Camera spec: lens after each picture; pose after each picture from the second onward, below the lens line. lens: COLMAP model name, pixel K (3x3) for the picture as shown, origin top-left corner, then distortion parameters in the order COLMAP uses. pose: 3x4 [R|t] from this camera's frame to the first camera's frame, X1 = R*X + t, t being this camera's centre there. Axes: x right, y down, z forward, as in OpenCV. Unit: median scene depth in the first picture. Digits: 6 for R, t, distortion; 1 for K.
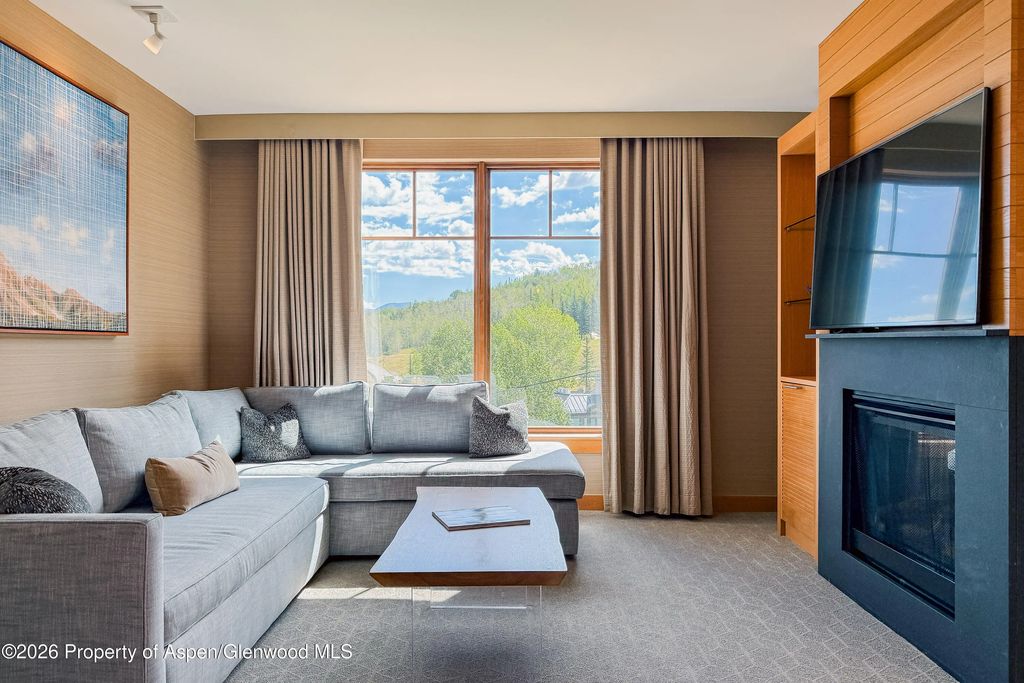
lens RADIAL K [[742.4, 0, 517.7], [0, 742.4, 342.6], [0, 0, 1]] dist [0.002649, -0.018977]
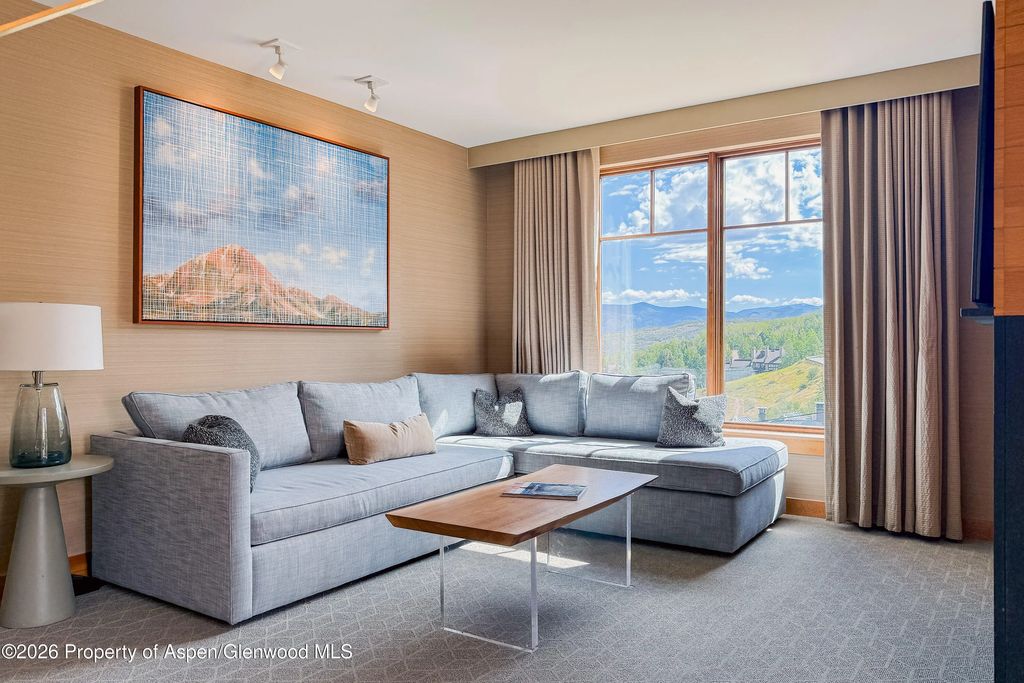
lens RADIAL K [[742.4, 0, 530.6], [0, 742.4, 347.8], [0, 0, 1]] dist [0.002649, -0.018977]
pose [[0.840667, 0.006159, -0.541518, 0.351412], [-0.000345, 0.999941, 0.010838, 0.007095], [0.541552, -0.008925, 0.840620, 0.040123]]
